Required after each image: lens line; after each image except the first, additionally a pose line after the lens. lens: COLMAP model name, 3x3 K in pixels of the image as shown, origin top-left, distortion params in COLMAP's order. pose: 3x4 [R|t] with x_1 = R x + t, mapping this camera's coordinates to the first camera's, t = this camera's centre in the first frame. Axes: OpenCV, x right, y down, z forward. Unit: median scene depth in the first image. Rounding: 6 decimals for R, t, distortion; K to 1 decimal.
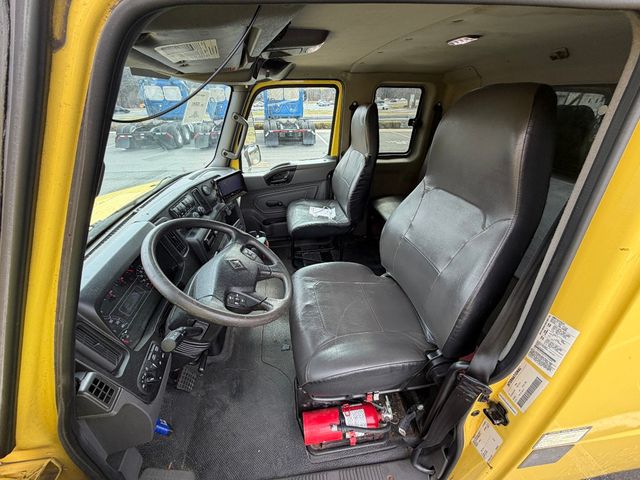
lens RADIAL K [[253.1, 0, 320.0], [0, 253.1, 240.0], [0, 0, 1]] dist [0.000545, 0.000051]
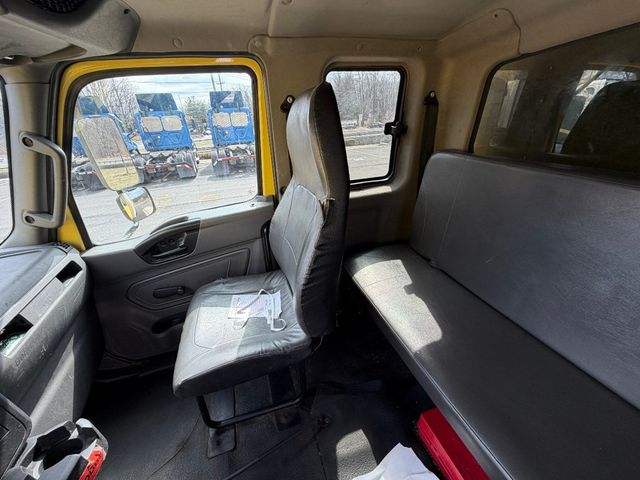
lens RADIAL K [[253.1, 0, 320.0], [0, 253.1, 240.0], [0, 0, 1]] dist [0.000545, 0.000051]
pose [[0.984088, -0.127231, 0.124030, 0.087528], [0.136206, 0.988429, -0.066750, -0.181910], [-0.114103, 0.082582, 0.990031, 0.438654]]
